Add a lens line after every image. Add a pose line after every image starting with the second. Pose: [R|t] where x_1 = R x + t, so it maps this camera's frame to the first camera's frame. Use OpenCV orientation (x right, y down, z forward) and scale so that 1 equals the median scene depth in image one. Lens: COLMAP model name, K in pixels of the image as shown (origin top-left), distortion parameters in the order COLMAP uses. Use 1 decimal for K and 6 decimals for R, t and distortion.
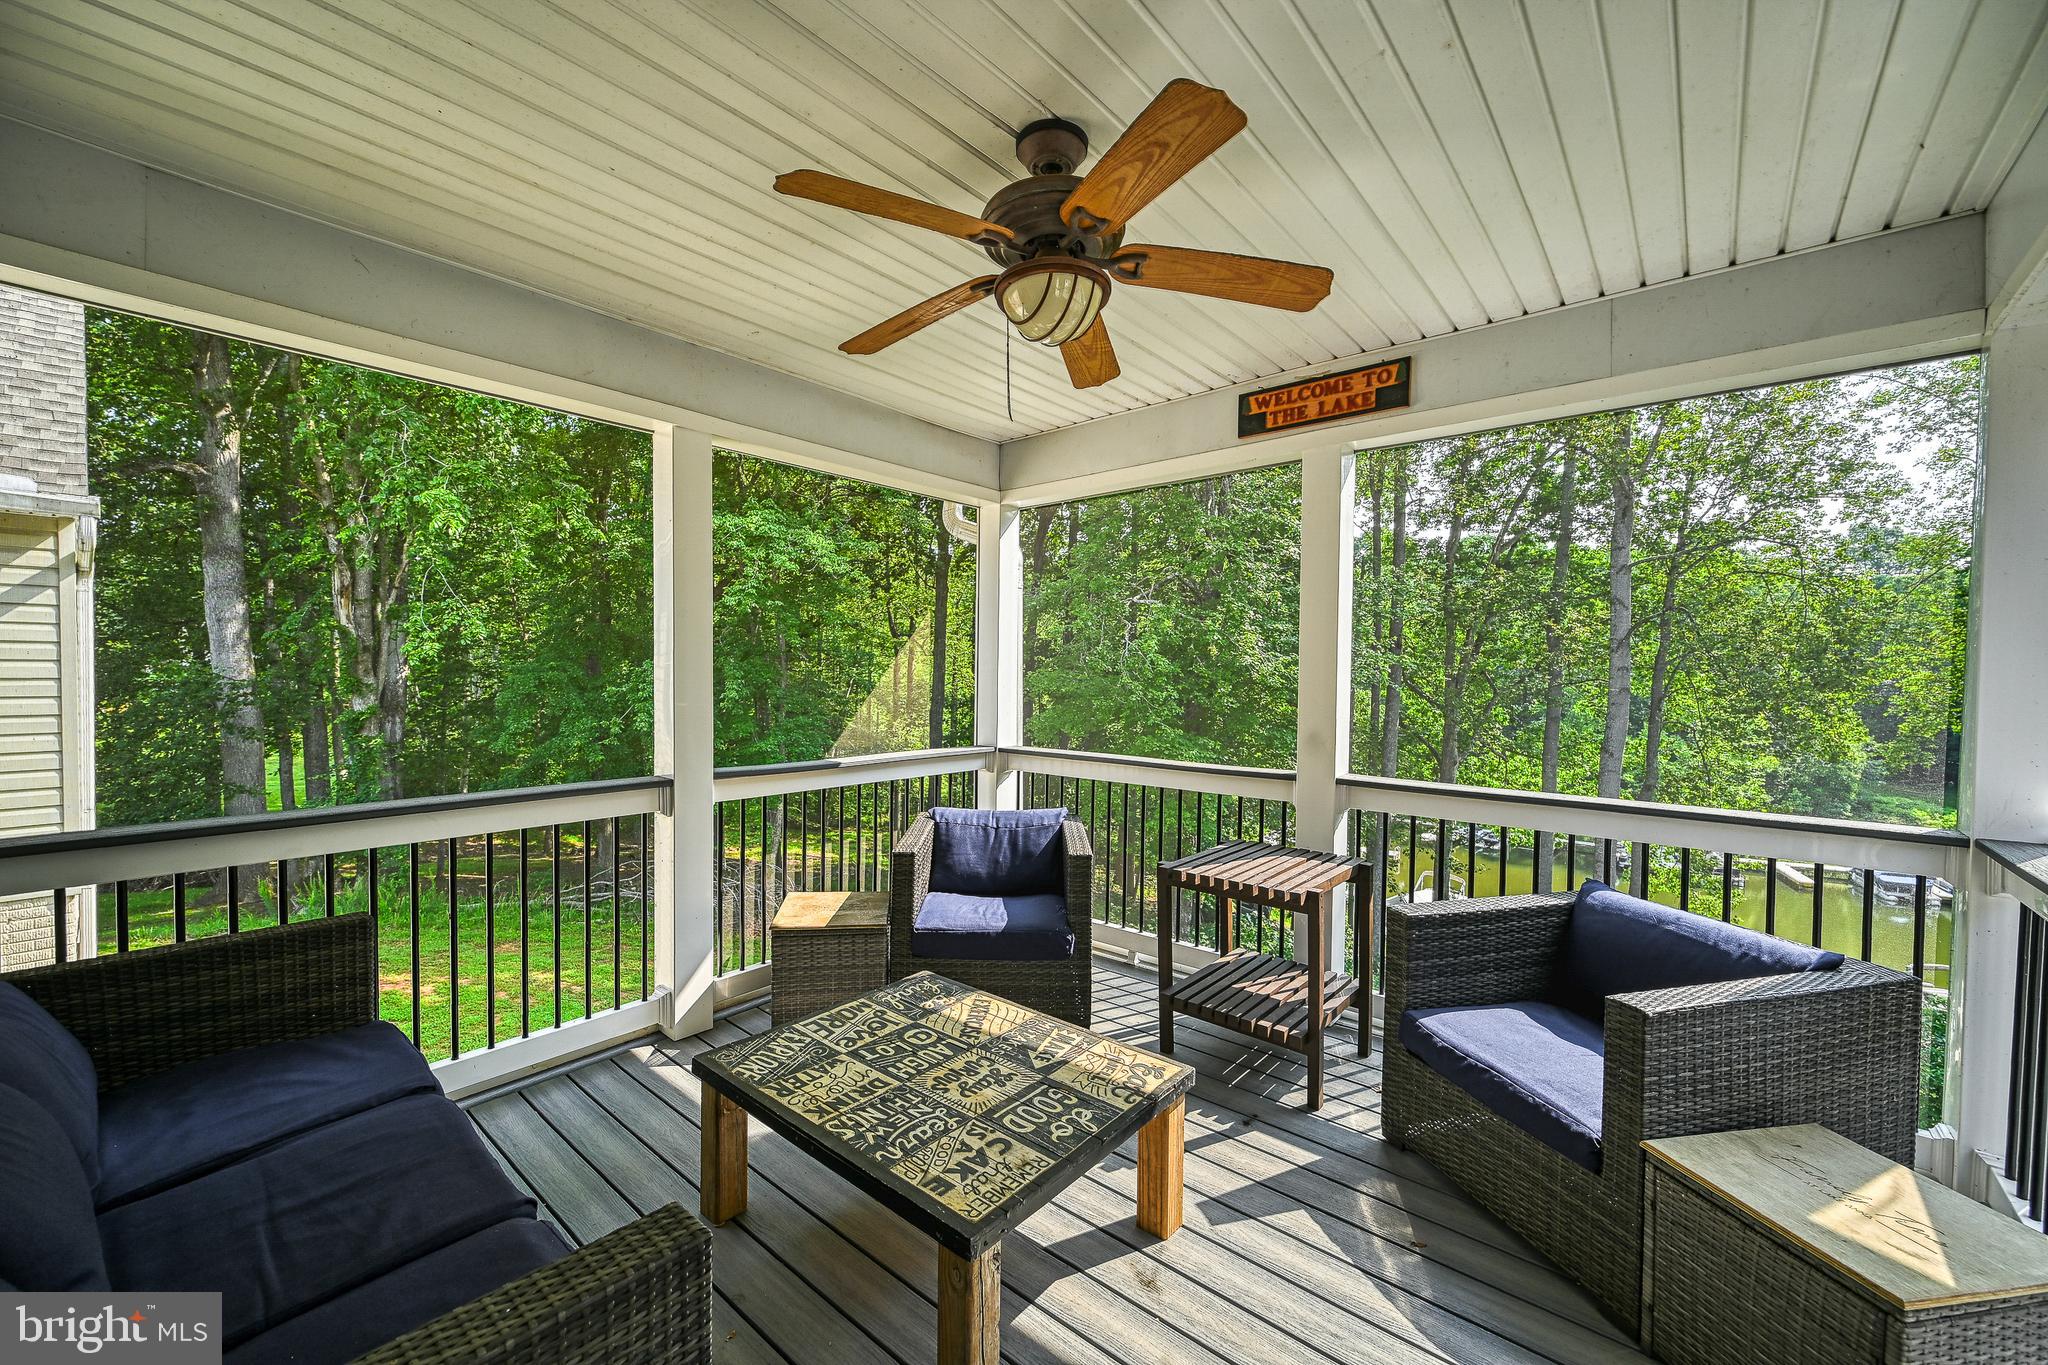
lens RADIAL K [[816.7, 0, 1024.0], [0, 816.7, 682.5], [0, 0, 1]] dist [-0.000696, -0.000103]
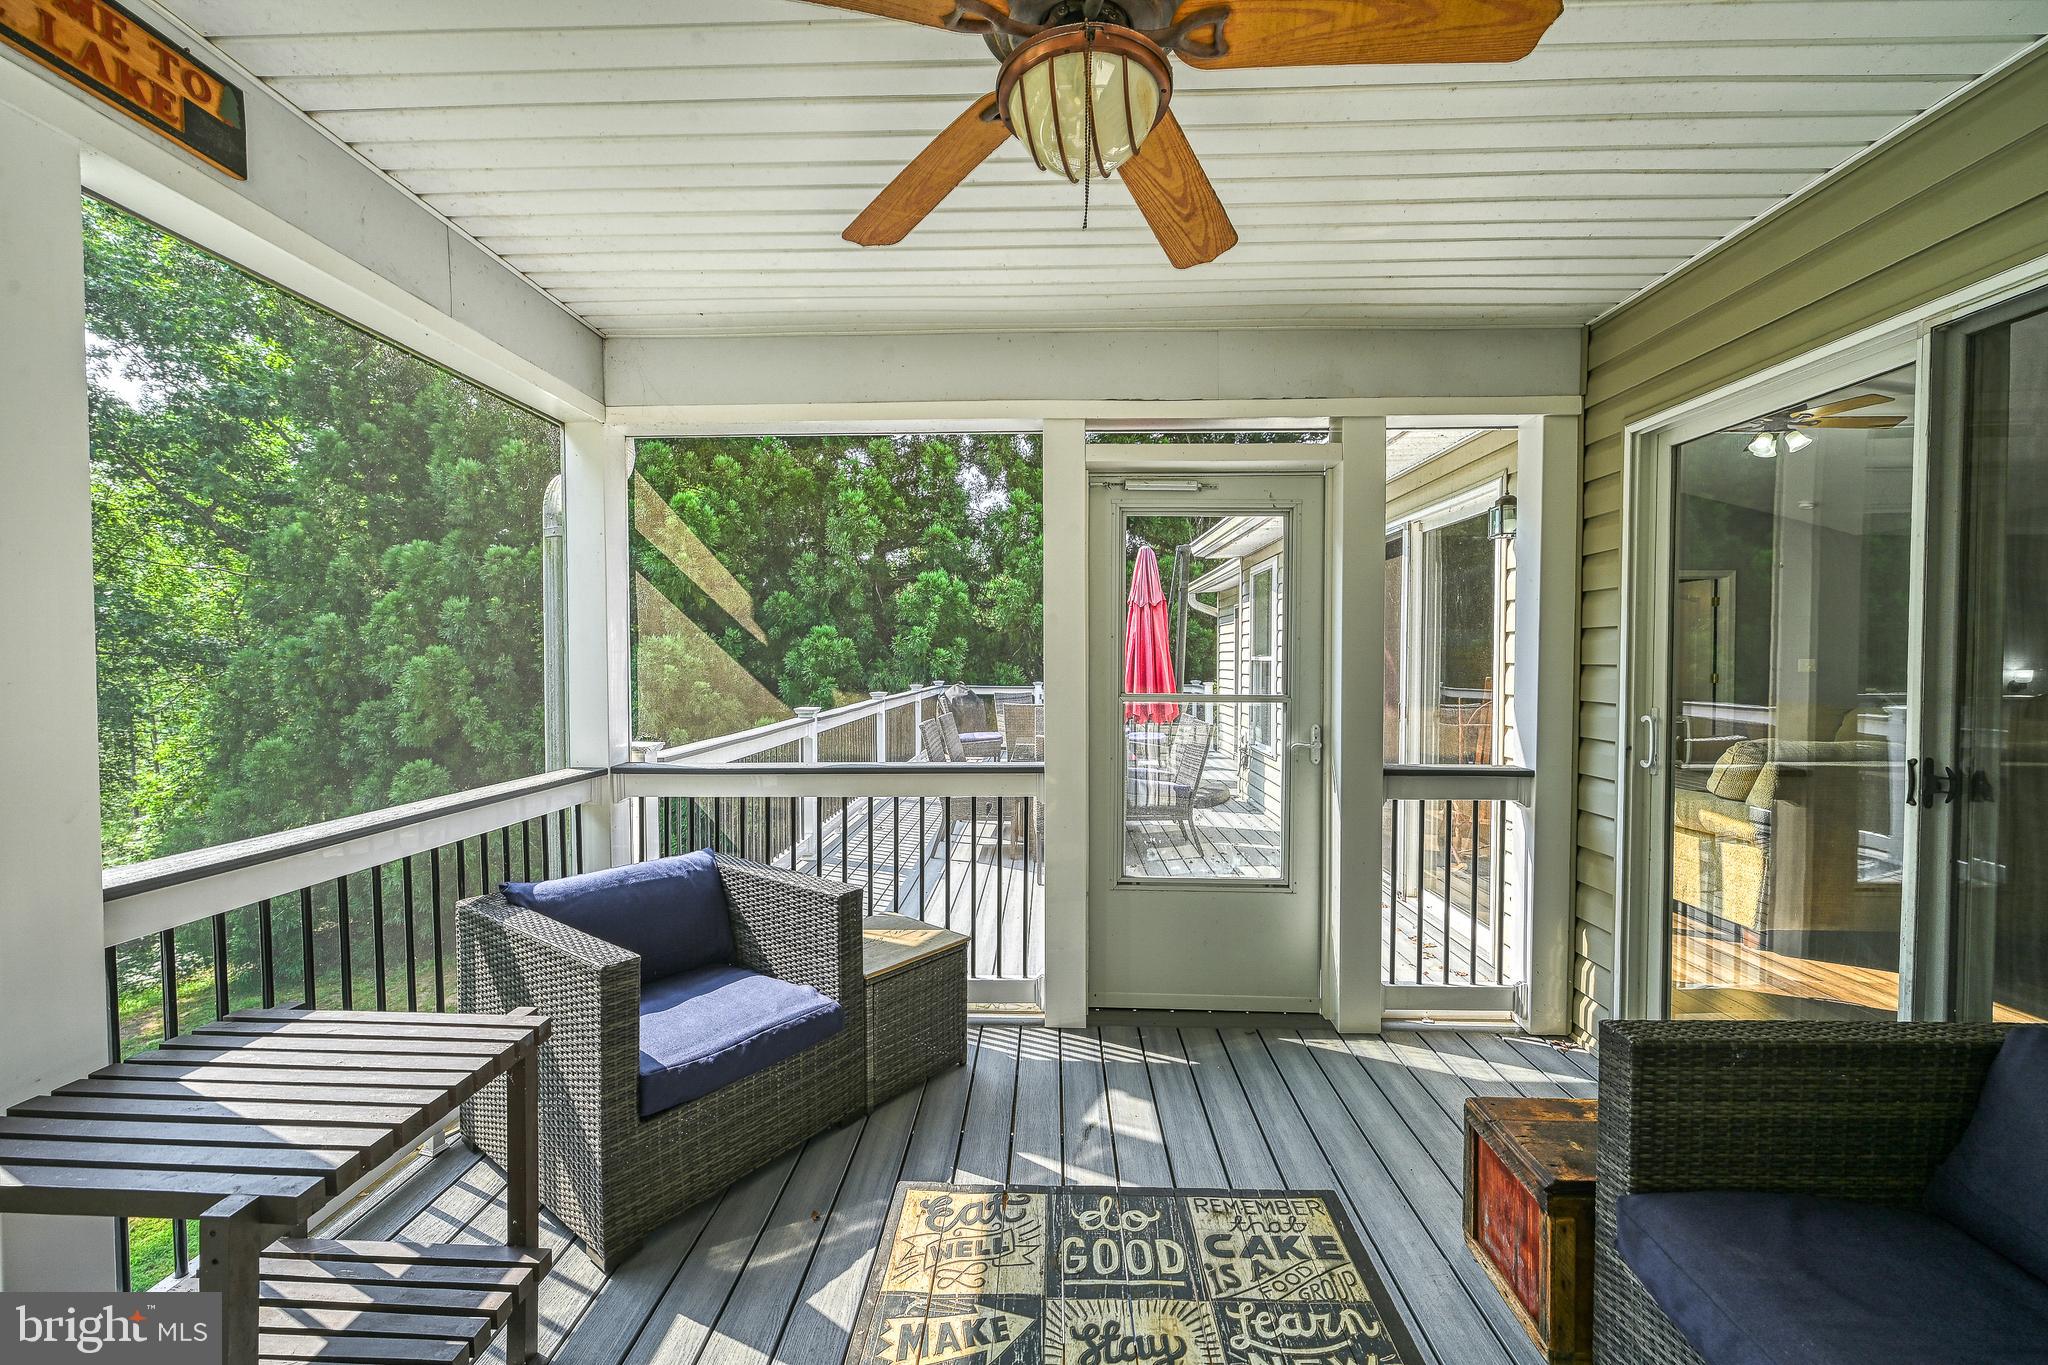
lens RADIAL K [[774.1, 0, 1024.0], [0, 774.1, 682.5], [0, 0, 1]] dist [-0.000257, -0.000038]
pose [[-0.611615, -0.031151, 0.790542, -0.470232], [0.008090, 0.998926, 0.045622, -0.024681], [-0.791115, 0.034299, -0.610706, 1.509591]]
